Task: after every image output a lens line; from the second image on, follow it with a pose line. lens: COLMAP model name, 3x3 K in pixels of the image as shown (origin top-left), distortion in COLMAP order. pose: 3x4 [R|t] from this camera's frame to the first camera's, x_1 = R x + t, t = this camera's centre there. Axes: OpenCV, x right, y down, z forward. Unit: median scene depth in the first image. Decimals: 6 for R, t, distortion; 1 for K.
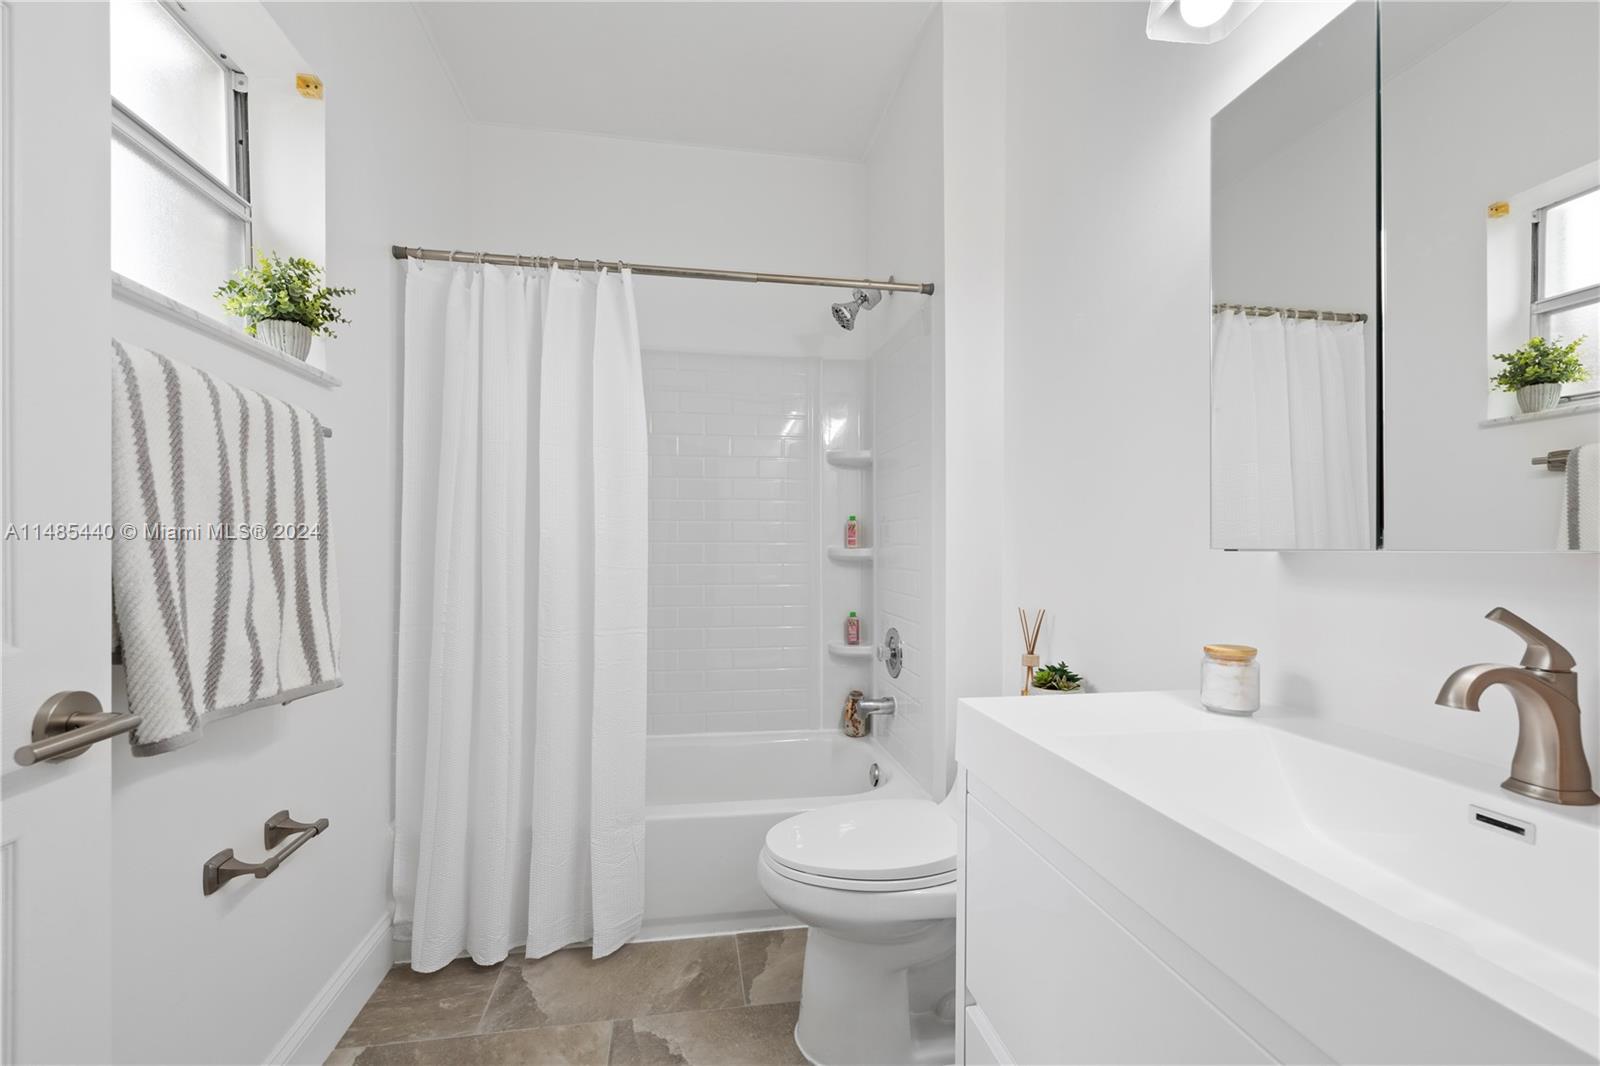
lens RADIAL K [[674.3, 0, 800.0], [0, 674.3, 533.0], [0, 0, 1]] dist [-0.000893, -0.000107]
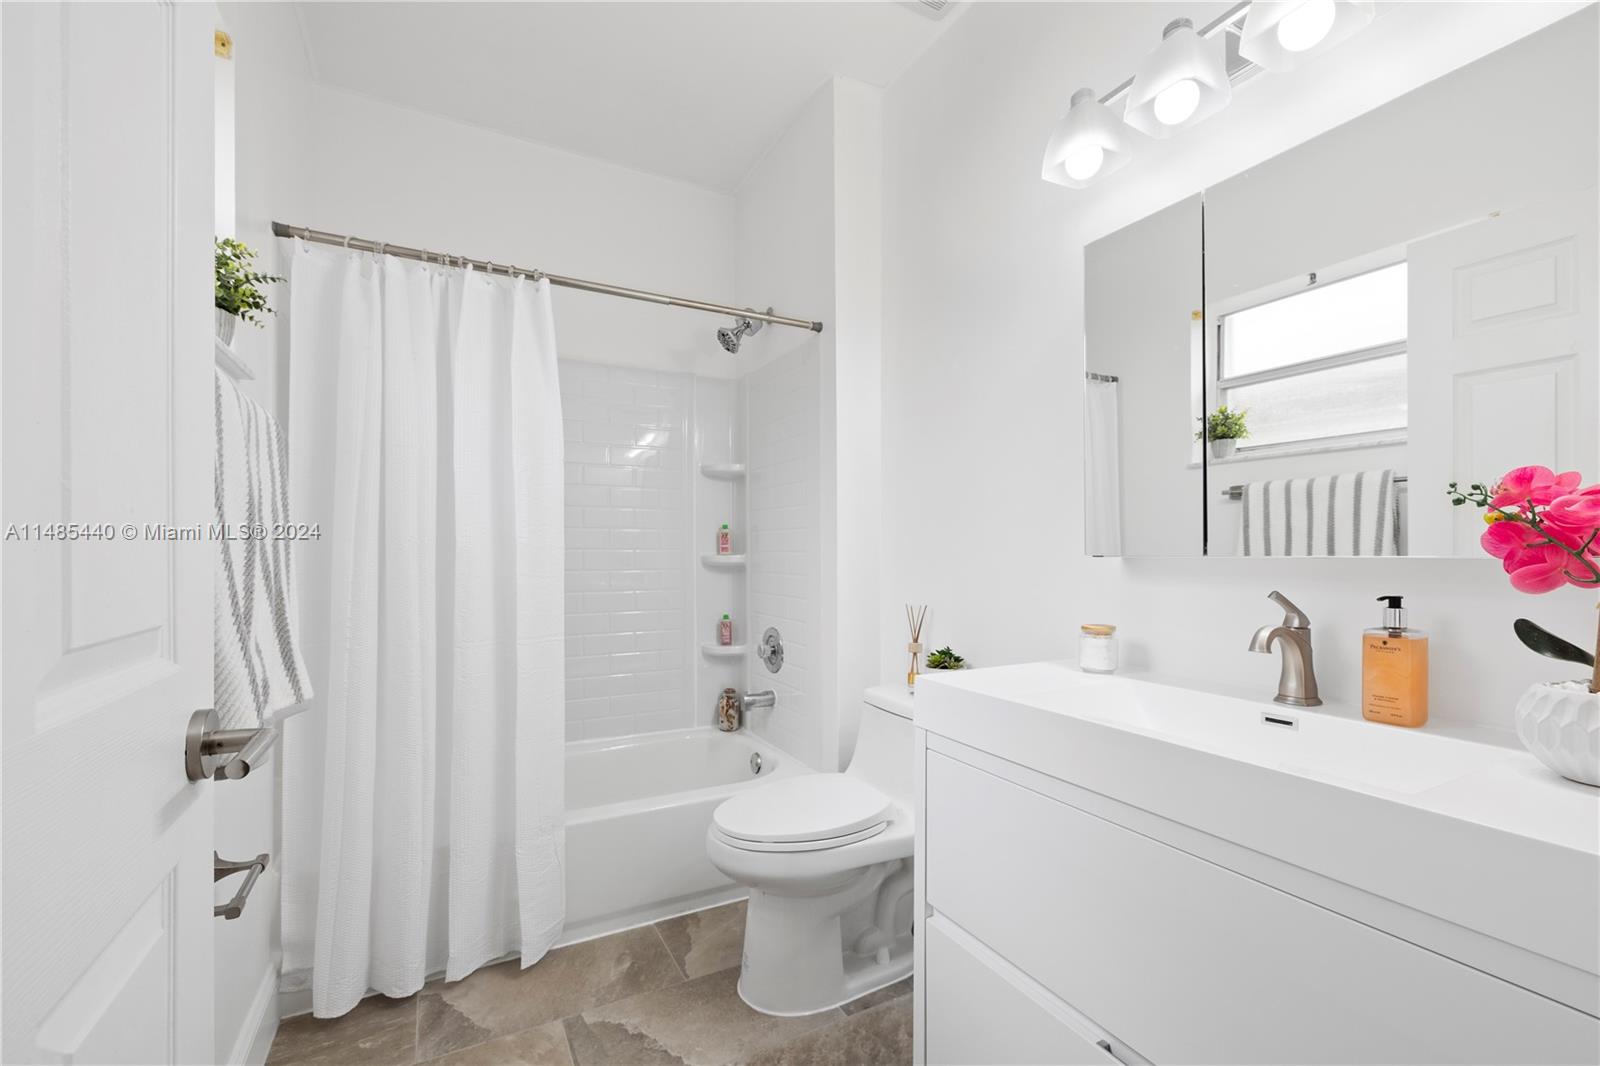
lens RADIAL K [[674.3, 0, 800.0], [0, 674.3, 533.0], [0, 0, 1]] dist [-0.000893, -0.000107]
pose [[0.947774, 0.005897, 0.318887, -0.230224], [-0.003426, 0.999960, -0.008309, -0.005553], [-0.318923, 0.006782, 0.947756, -0.076794]]
